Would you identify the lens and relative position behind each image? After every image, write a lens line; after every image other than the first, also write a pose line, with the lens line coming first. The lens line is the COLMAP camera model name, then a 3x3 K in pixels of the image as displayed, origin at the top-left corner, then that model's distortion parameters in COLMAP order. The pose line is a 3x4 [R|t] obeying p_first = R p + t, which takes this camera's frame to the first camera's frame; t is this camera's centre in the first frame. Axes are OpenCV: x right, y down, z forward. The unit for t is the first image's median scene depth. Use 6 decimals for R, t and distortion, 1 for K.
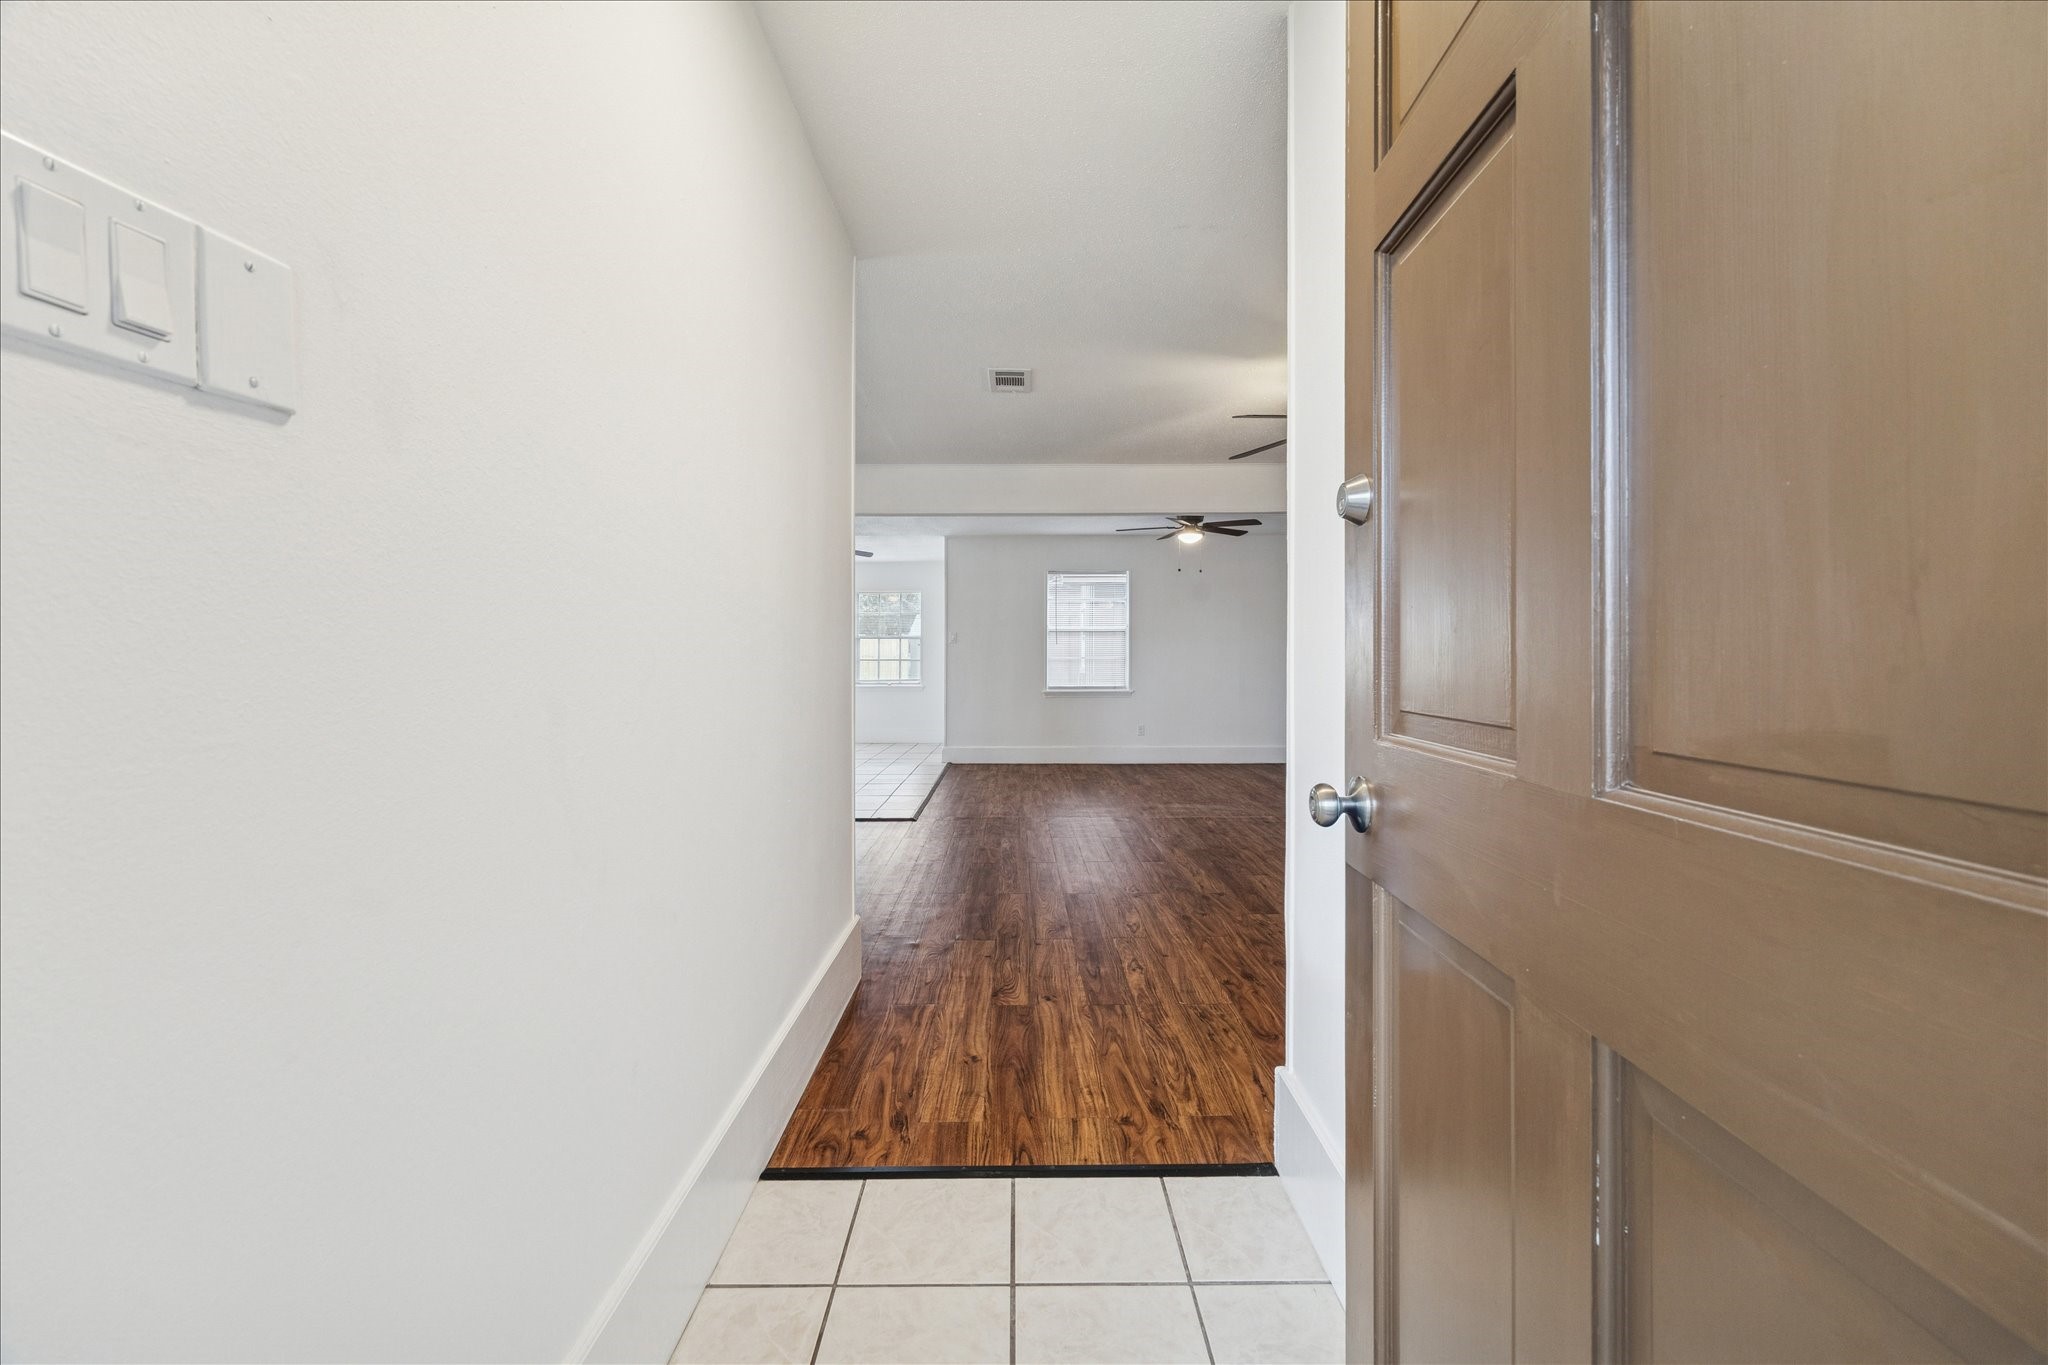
lens RADIAL K [[798.6, 0, 1022.0], [0, 798.6, 680.4], [0, 0, 1]] dist [0.001163, -0.000193]
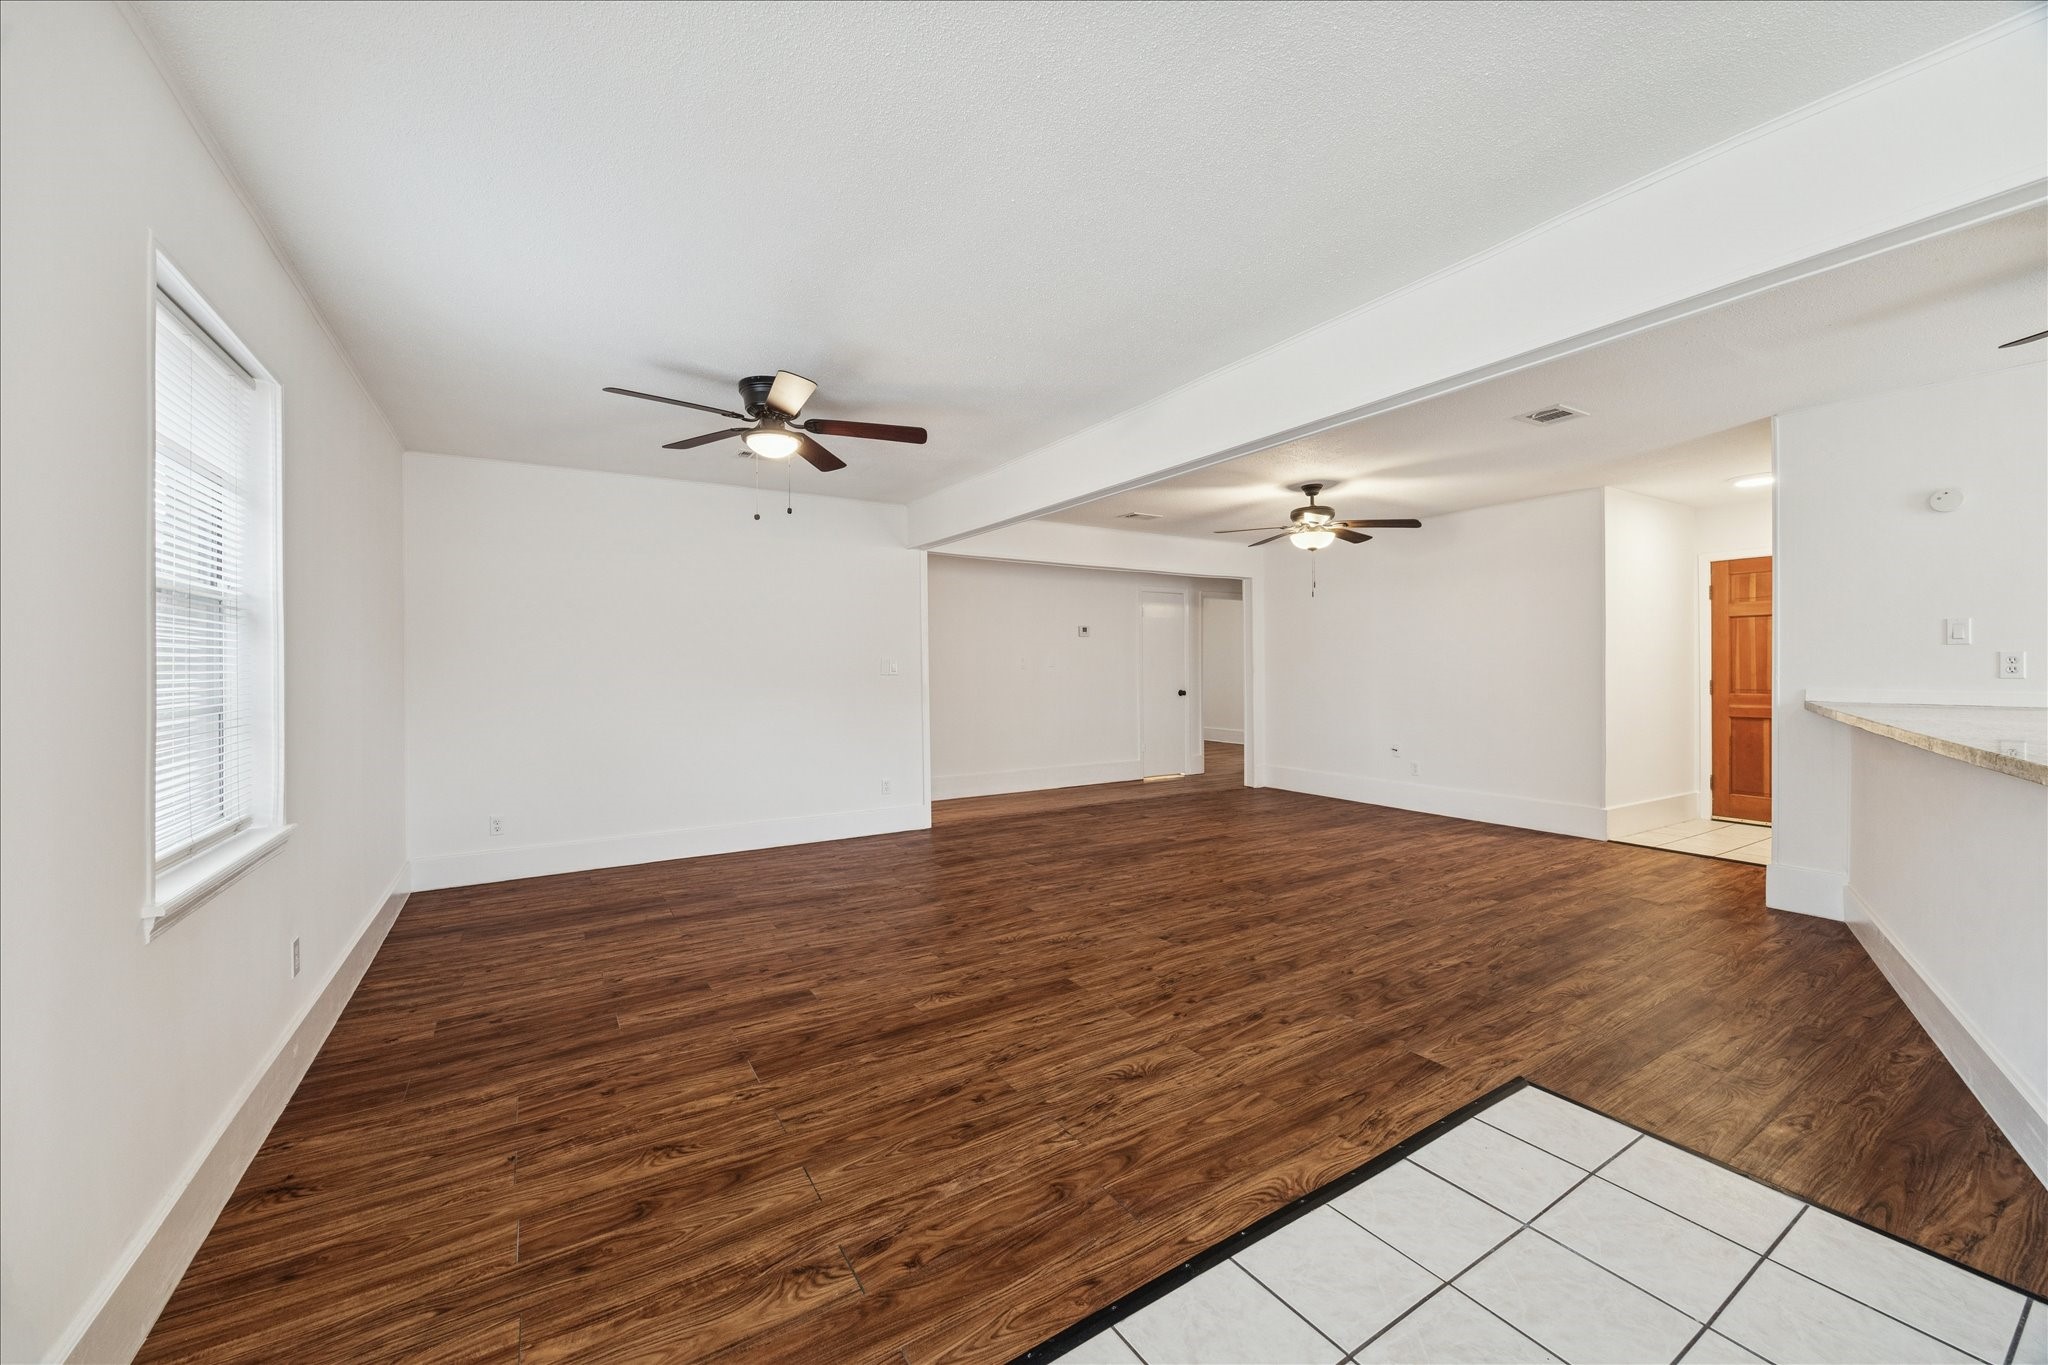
lens RADIAL K [[779.7, 0, 1023.1], [0, 779.7, 669.3], [0, 0, 1]] dist [-0.017044, 0.000020]
pose [[-0.521004, -0.002970, 0.853549, -0.278224], [0.019635, 0.999688, 0.015463, -0.046812], [-0.853329, 0.024816, -0.520783, 1.146314]]
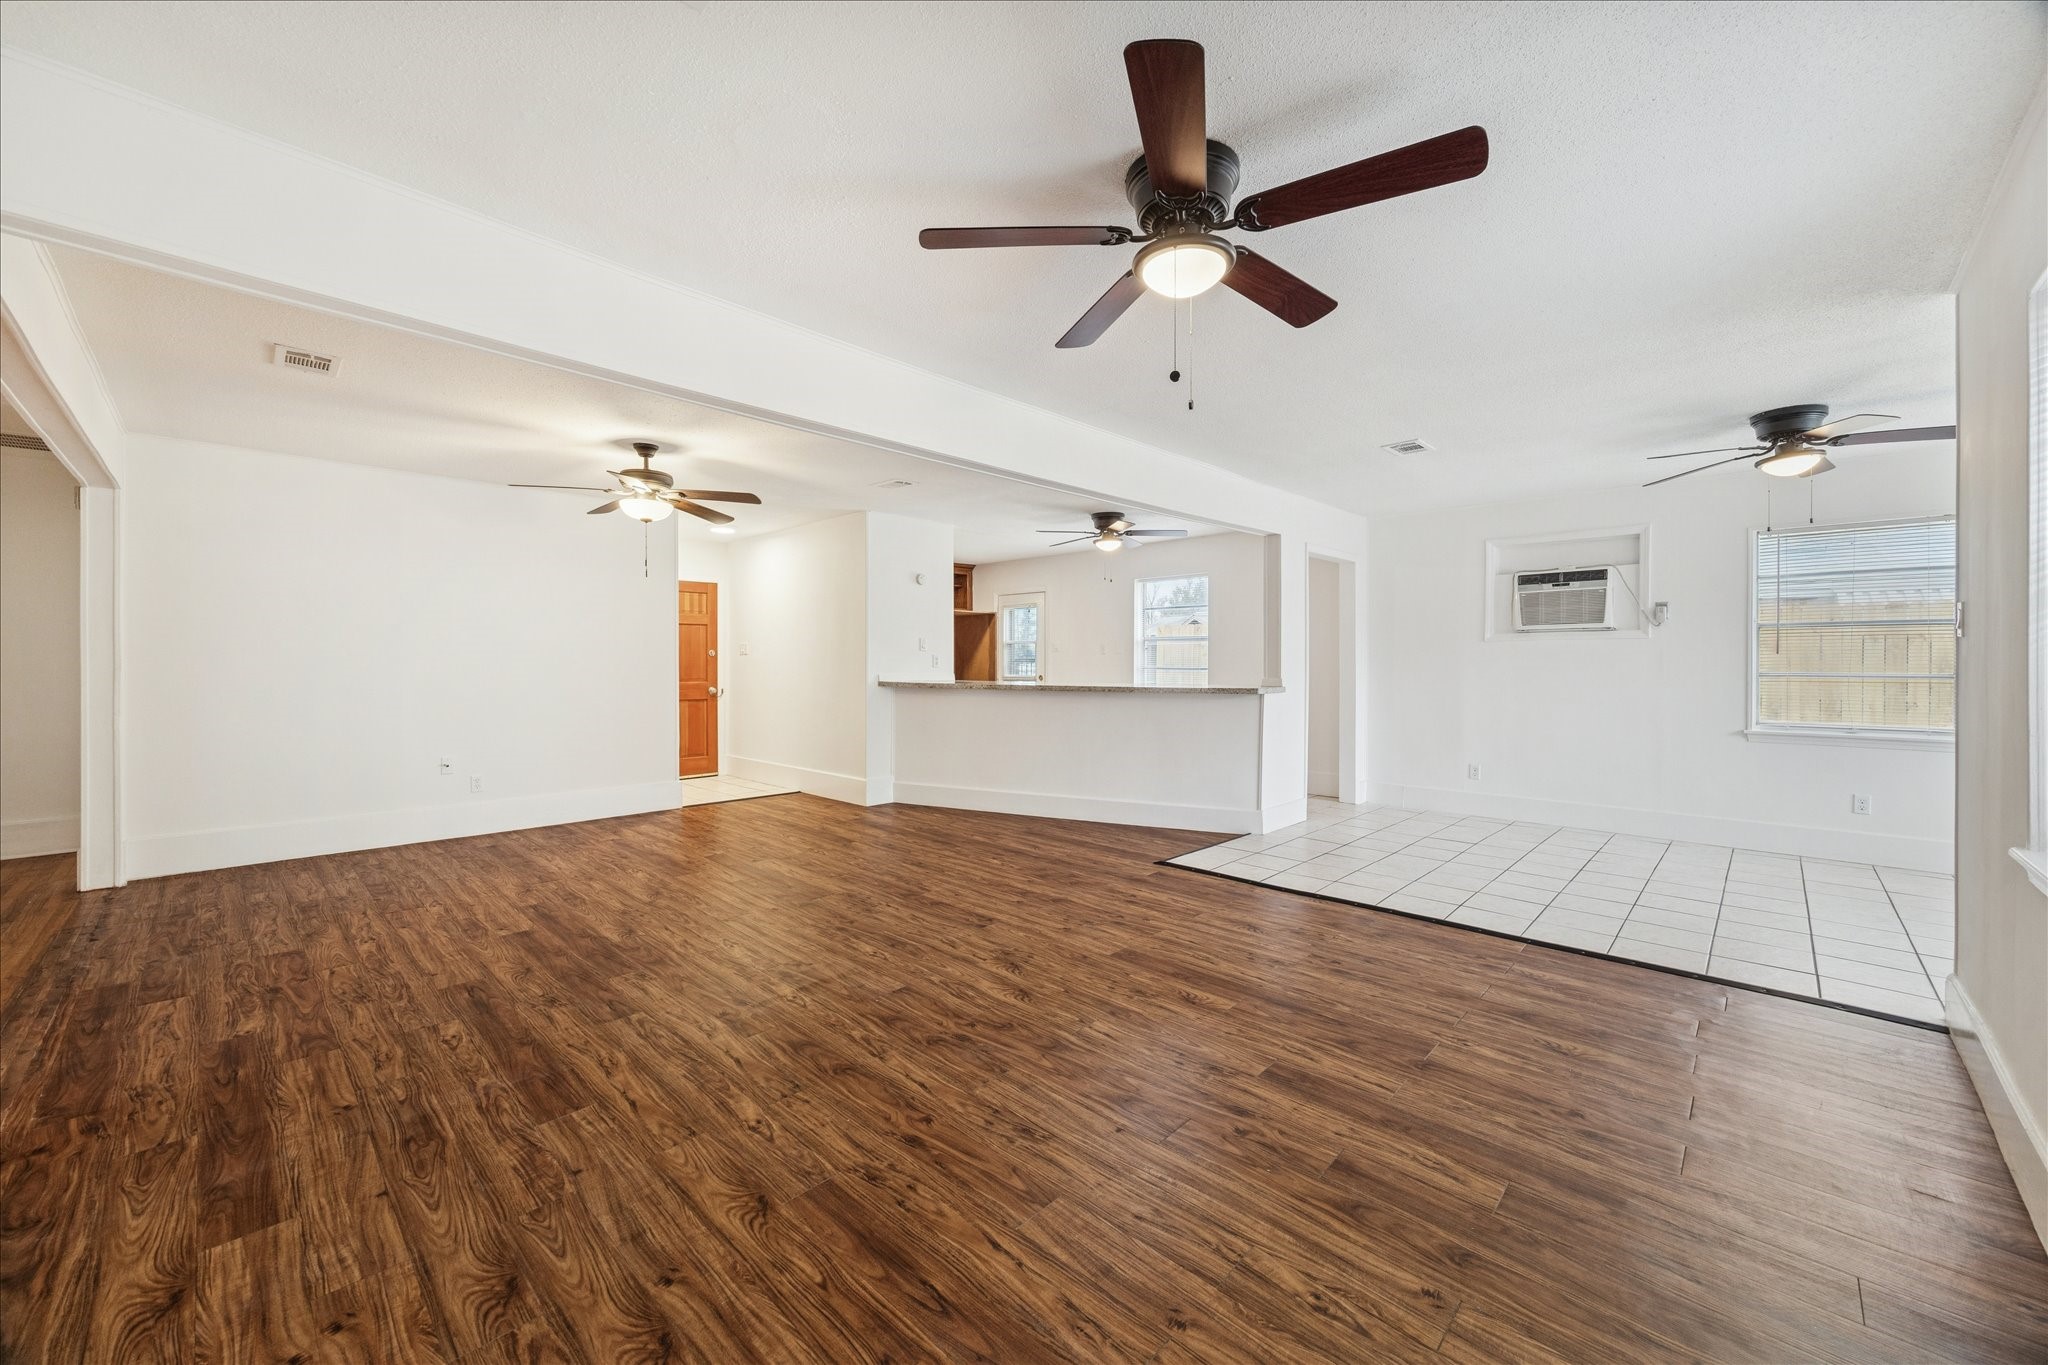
lens RADIAL K [[779.7, 0, 1023.1], [0, 779.7, 669.3], [0, 0, 1]] dist [-0.017044, 0.000020]
pose [[-0.703363, 0.006099, -0.710805, 0.455698], [-0.013569, 0.999666, 0.022005, -0.042658], [0.710701, 0.025123, -0.703045, 1.183331]]
